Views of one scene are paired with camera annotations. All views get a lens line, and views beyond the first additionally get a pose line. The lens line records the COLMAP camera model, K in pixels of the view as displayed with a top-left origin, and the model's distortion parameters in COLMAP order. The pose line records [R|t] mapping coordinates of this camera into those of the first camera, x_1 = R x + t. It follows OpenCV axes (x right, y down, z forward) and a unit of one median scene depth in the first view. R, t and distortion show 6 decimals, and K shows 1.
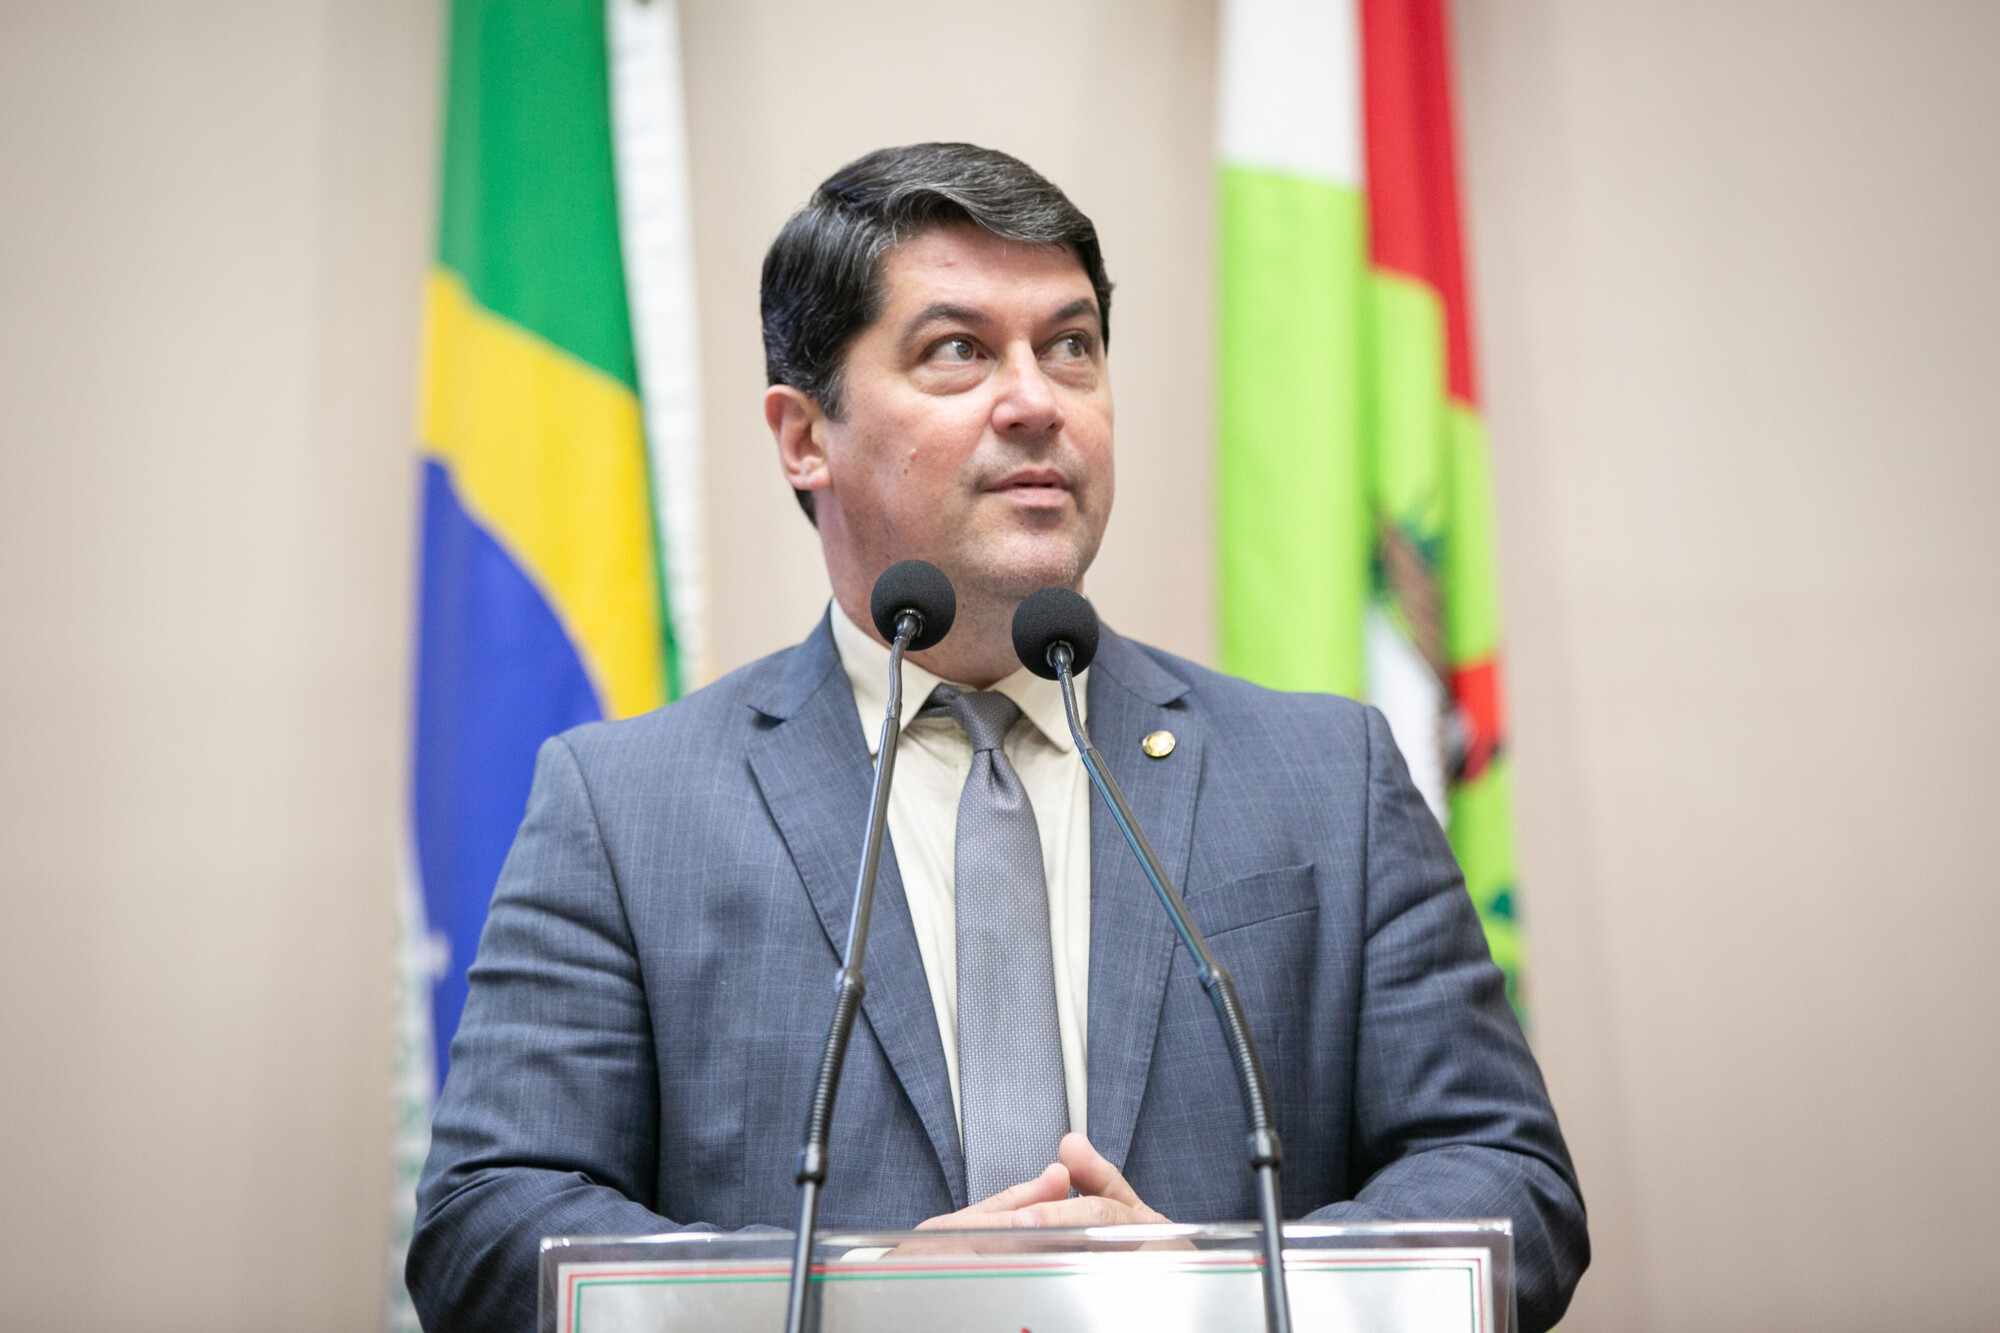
lens RADIAL K [[9806.9, 0, 1000.0], [0, 9806.9, 666.5], [0, 0, 1]] dist [-0.202768, -3.140437]
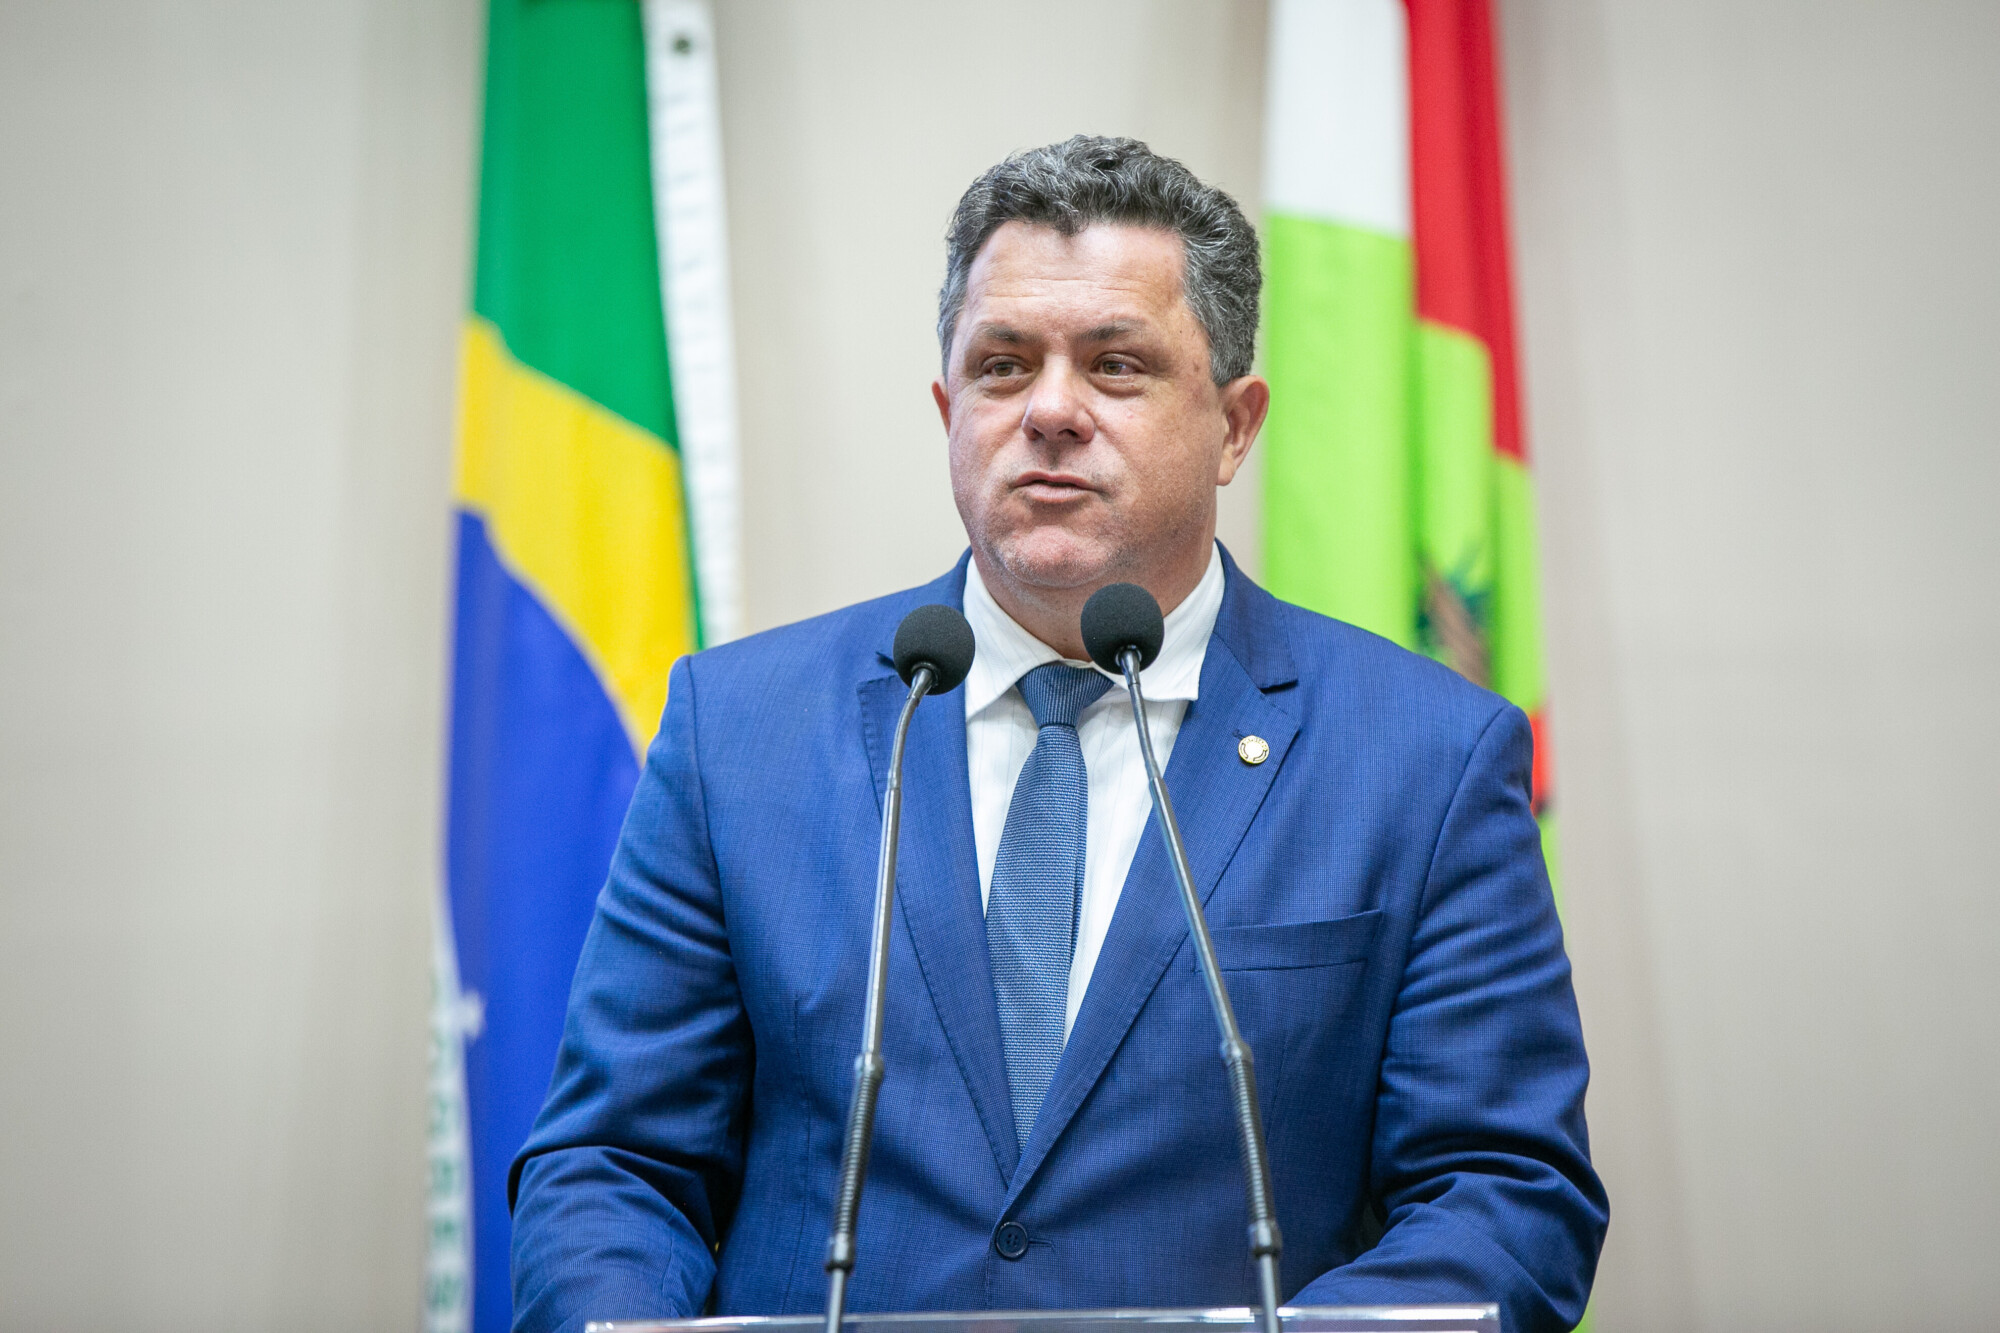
lens RADIAL K [[11339.0, 0, 1000.0], [0, 11339.0, 666.5], [0, 0, 1]] dist [-0.075429, 4.617131]
pose [[0.999964, -0.000950, -0.008416, 0.005335], [0.001004, 0.999979, 0.006361, -0.012930], [0.008410, -0.006370, 0.999944, -0.144257]]
